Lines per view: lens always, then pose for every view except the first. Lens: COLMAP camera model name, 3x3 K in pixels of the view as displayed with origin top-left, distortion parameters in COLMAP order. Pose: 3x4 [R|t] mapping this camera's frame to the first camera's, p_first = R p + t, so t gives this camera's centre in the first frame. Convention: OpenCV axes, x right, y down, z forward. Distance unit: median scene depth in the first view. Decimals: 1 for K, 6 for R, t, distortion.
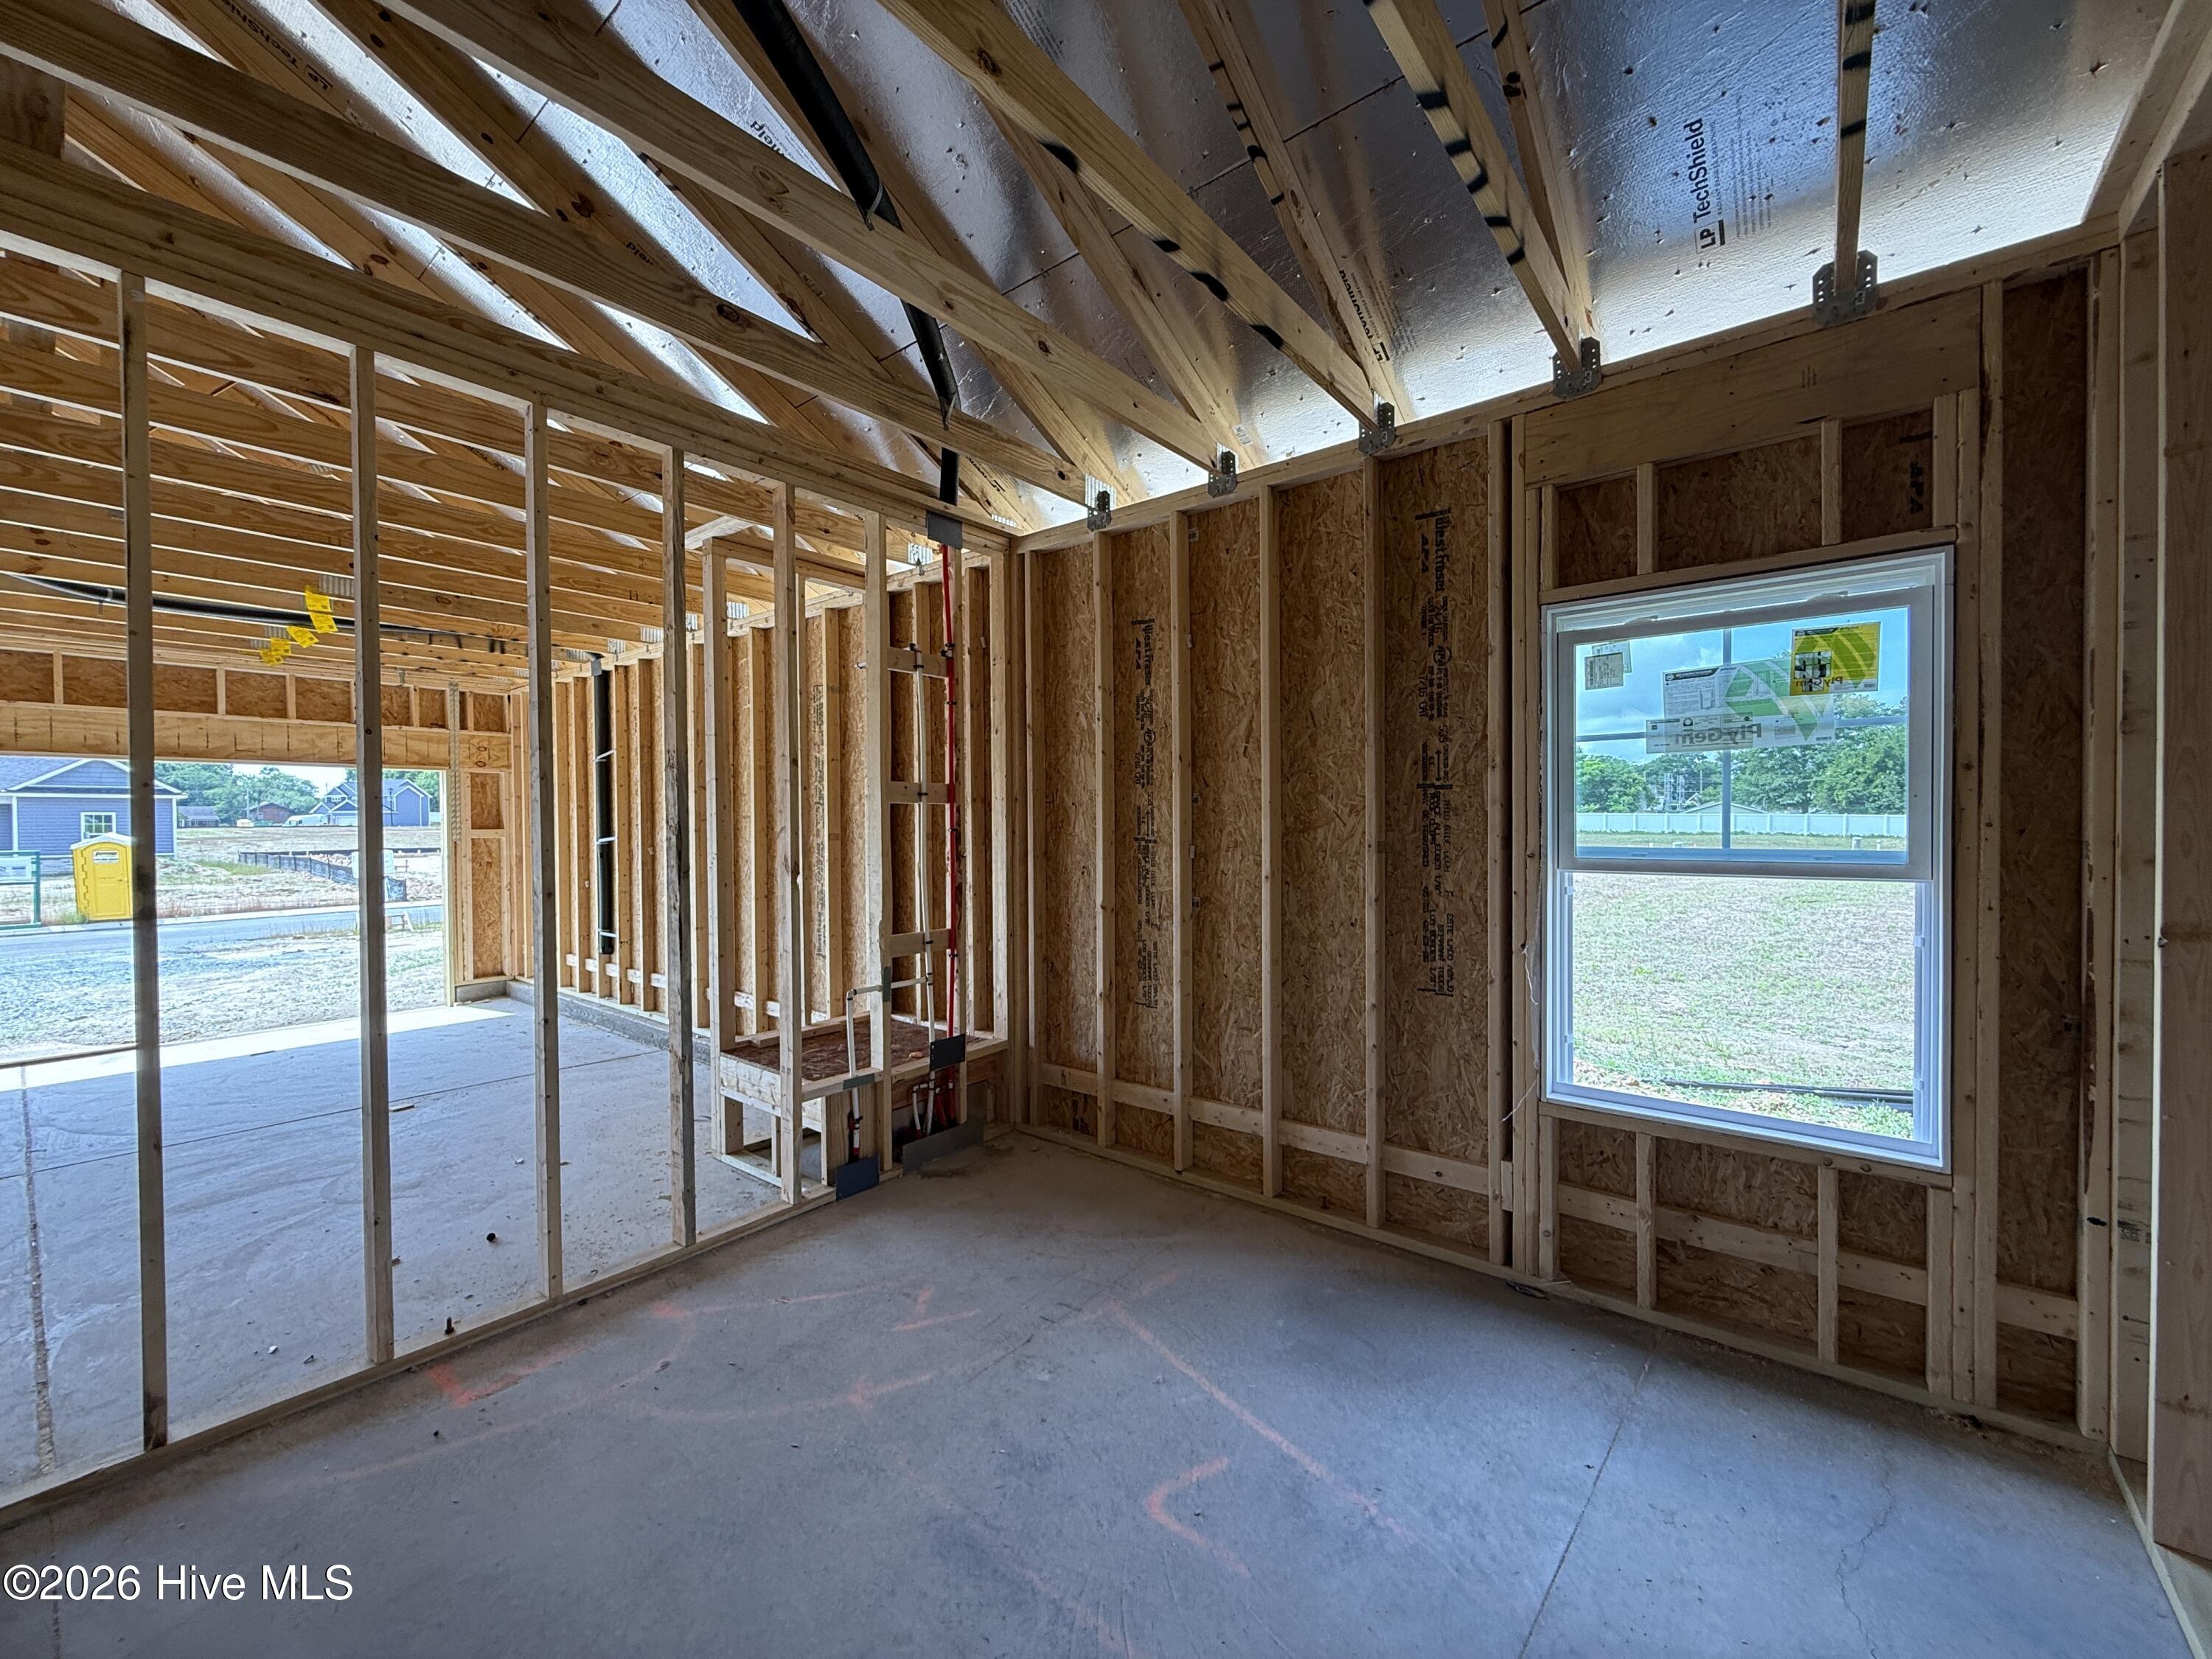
lens RADIAL K [[879.9, 0, 1103.2], [0, 879.9, 835.2], [0, 0, 1]] dist [-0.000885, -0.000085]
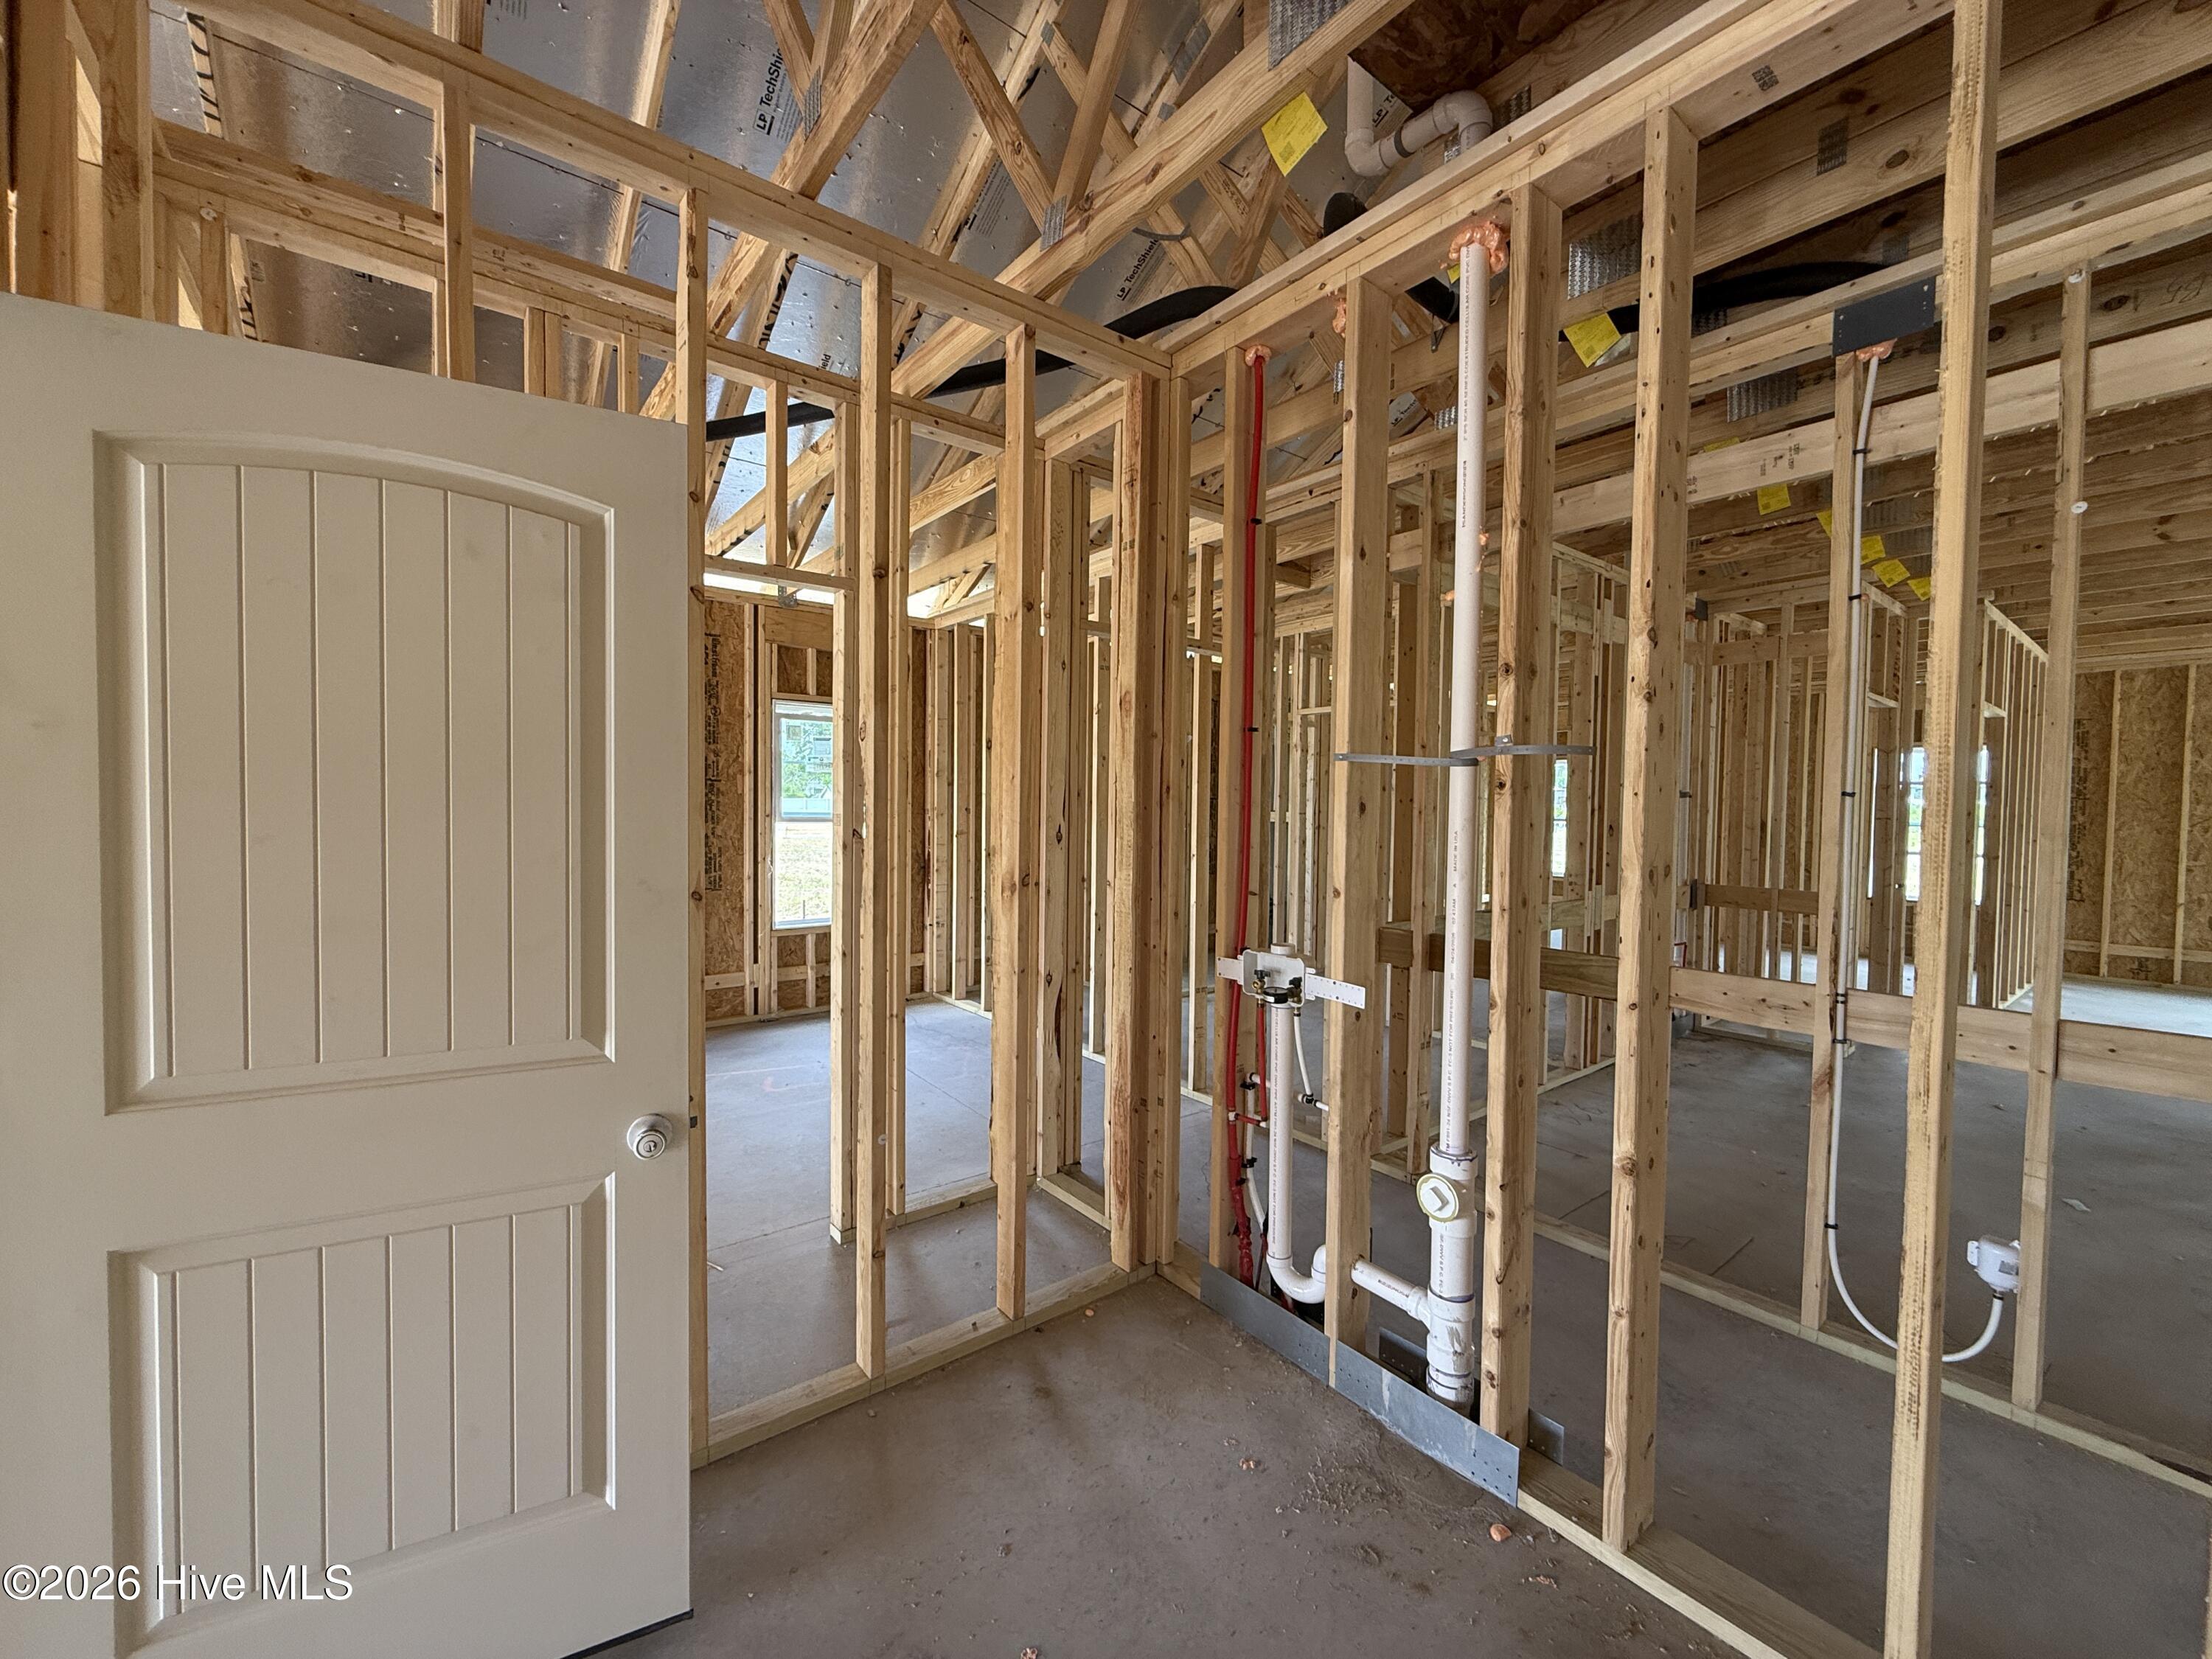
lens RADIAL K [[879.9, 0, 1103.2], [0, 879.9, 835.2], [0, 0, 1]] dist [-0.000885, -0.000085]
pose [[0.226792, -0.018812, 0.973761, -1.385566], [0.005003, 0.999823, 0.018150, 0.035459], [-0.973930, 0.000755, 0.226846, -0.266214]]
